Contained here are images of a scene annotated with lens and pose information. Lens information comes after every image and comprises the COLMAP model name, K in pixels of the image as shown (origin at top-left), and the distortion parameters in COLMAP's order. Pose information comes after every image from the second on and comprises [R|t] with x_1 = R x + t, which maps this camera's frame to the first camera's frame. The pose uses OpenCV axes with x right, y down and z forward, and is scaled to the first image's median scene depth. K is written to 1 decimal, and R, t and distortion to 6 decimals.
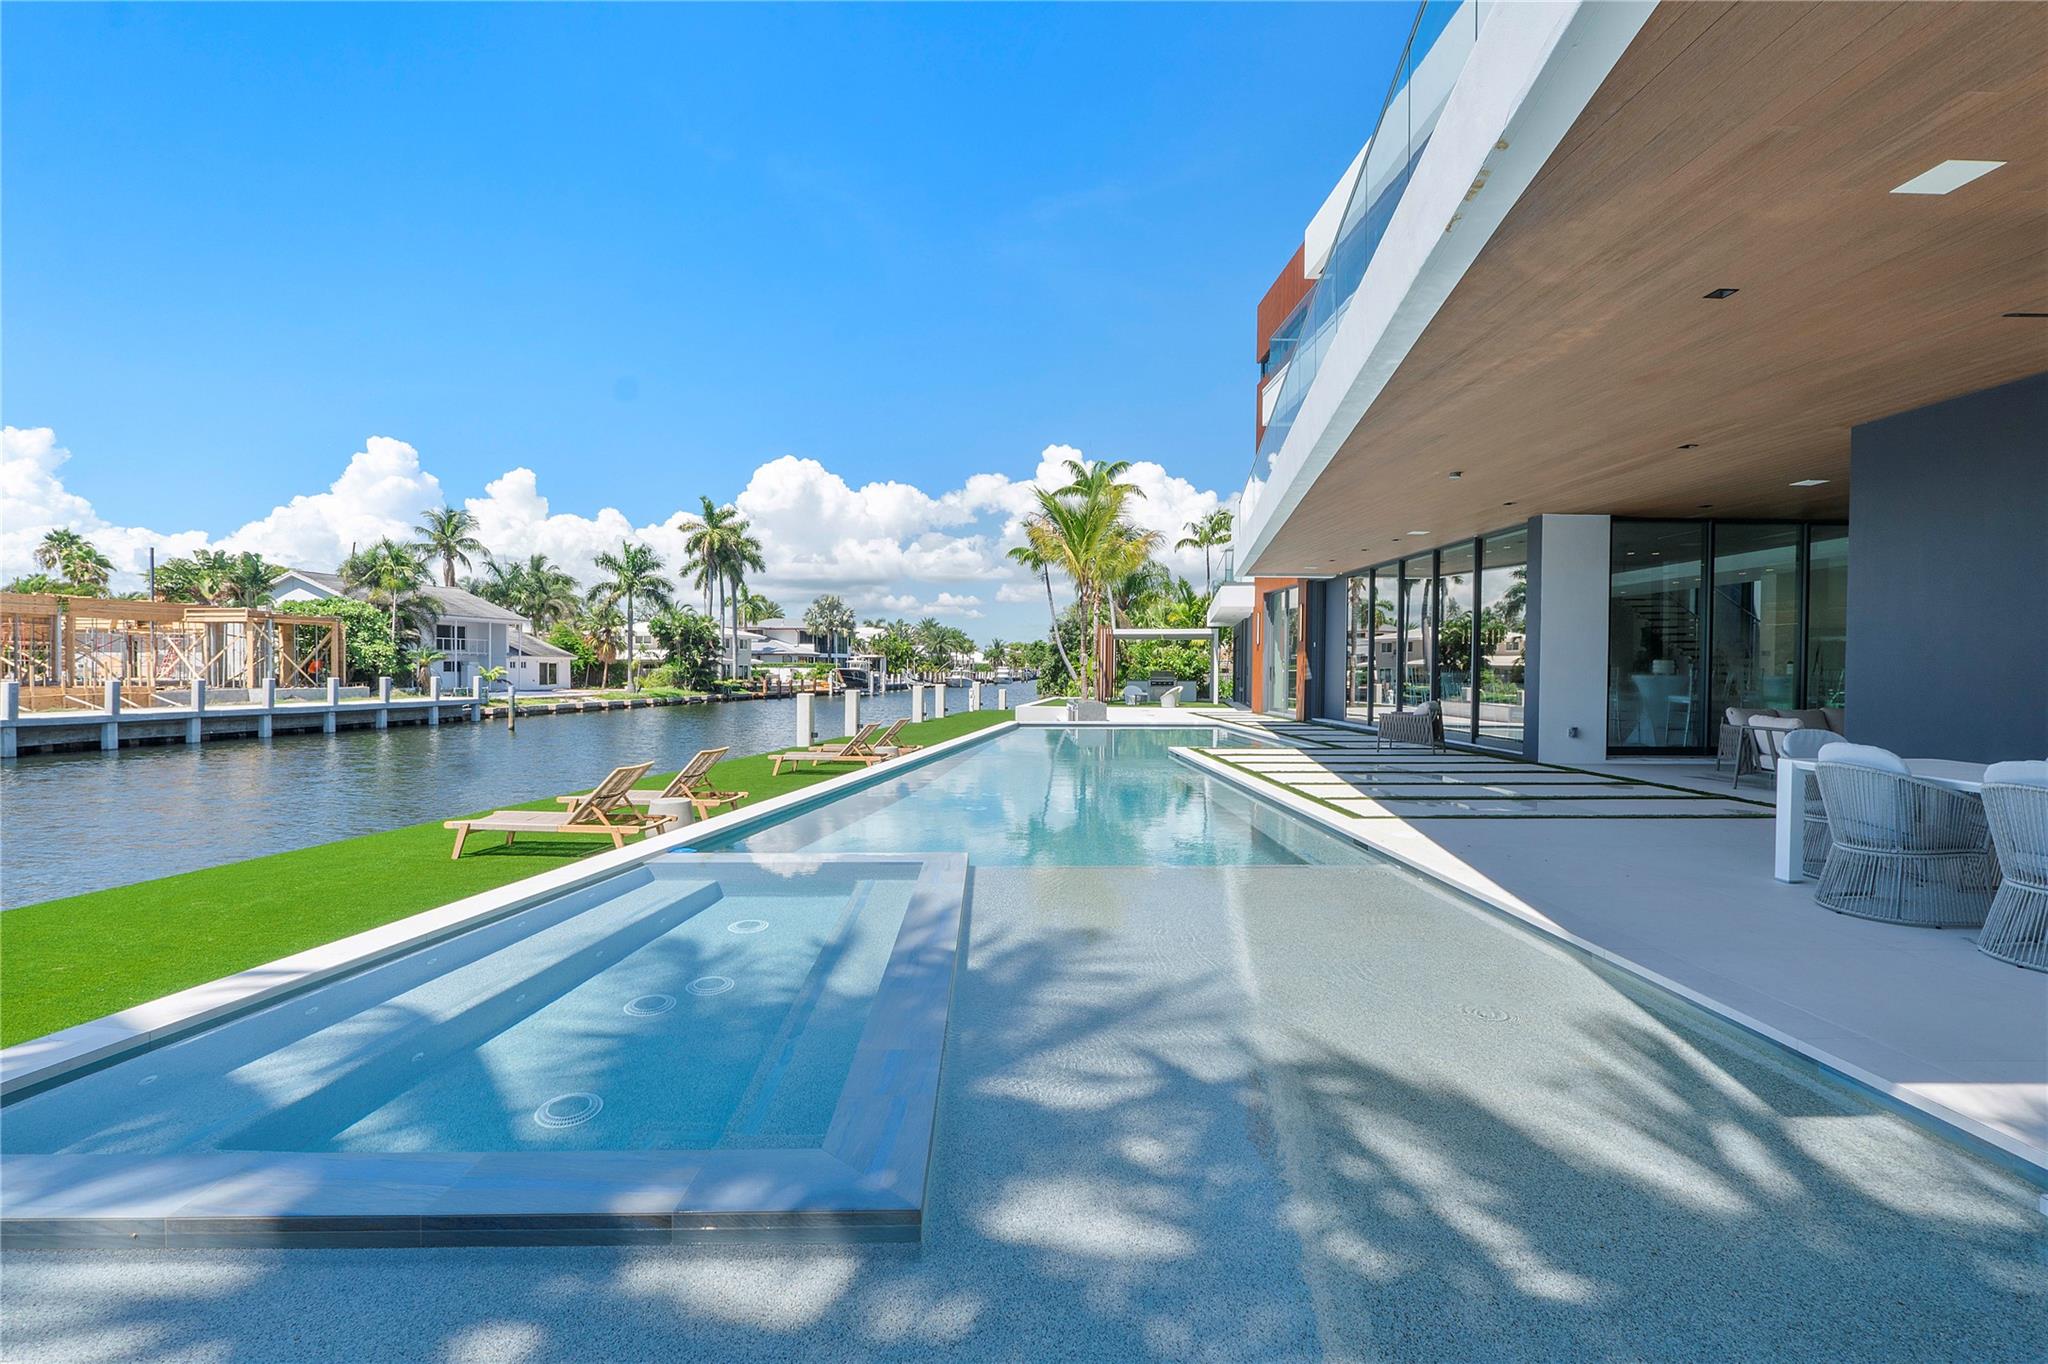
lens RADIAL K [[907.8, 0, 1045.1], [0, 907.8, 686.1], [0, 0, 1]] dist [-0.008710, 0.000308]
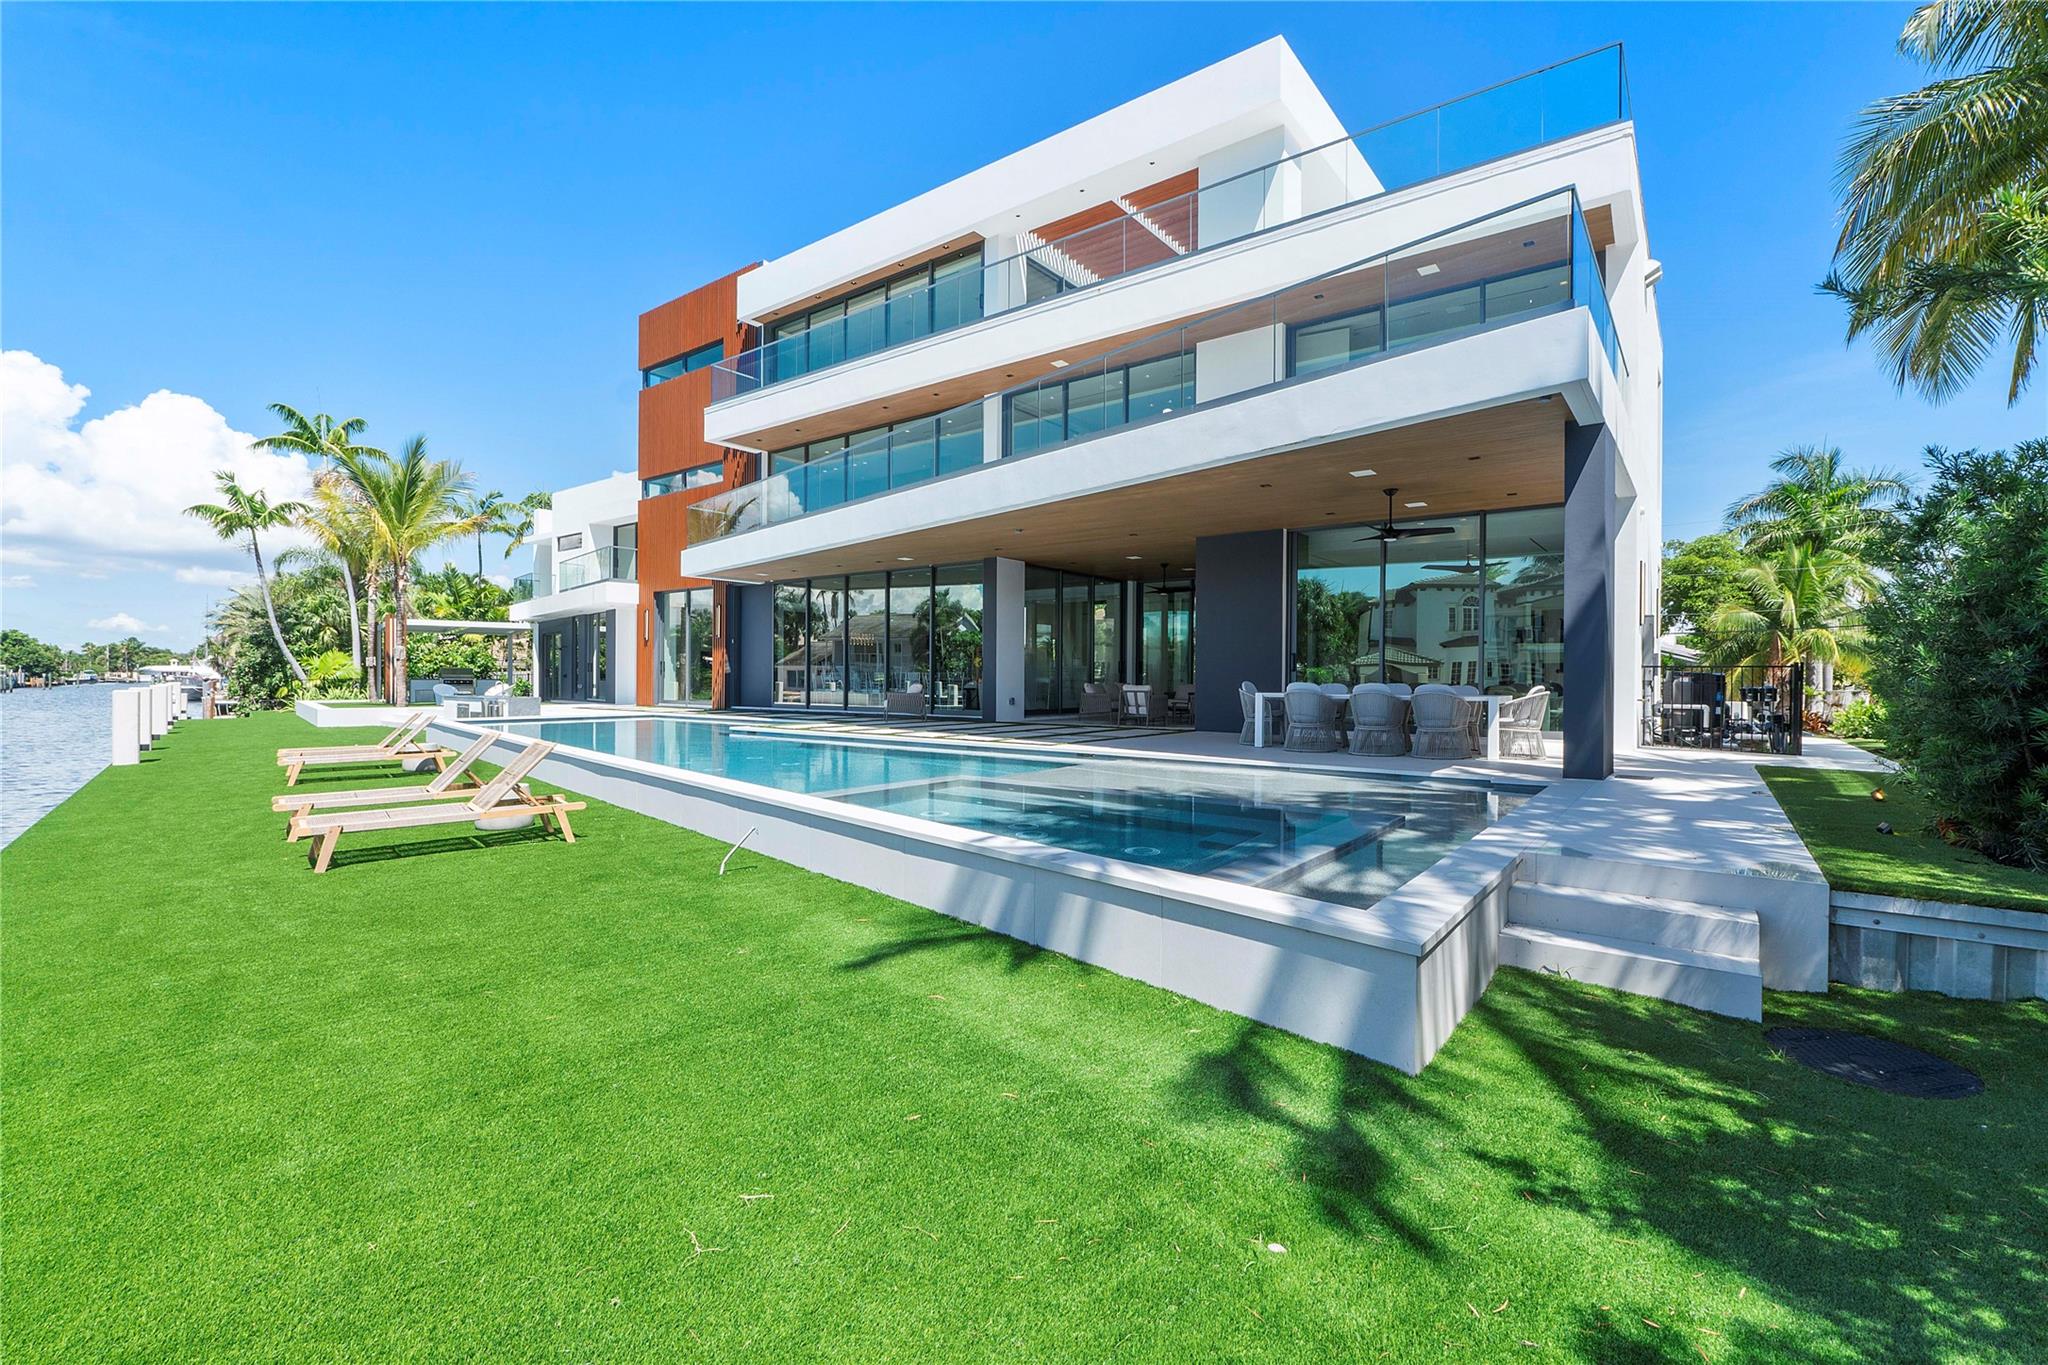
lens RADIAL K [[907.8, 0, 1017.5], [0, 907.8, 674.7], [0, 0, 1]] dist [-0.008710, 0.000308]
pose [[0.646659, -0.003864, 0.762769, -0.491179], [0.015729, 0.999842, -0.008269, 0.016065], [-0.762617, 0.017345, 0.646618, -0.000492]]
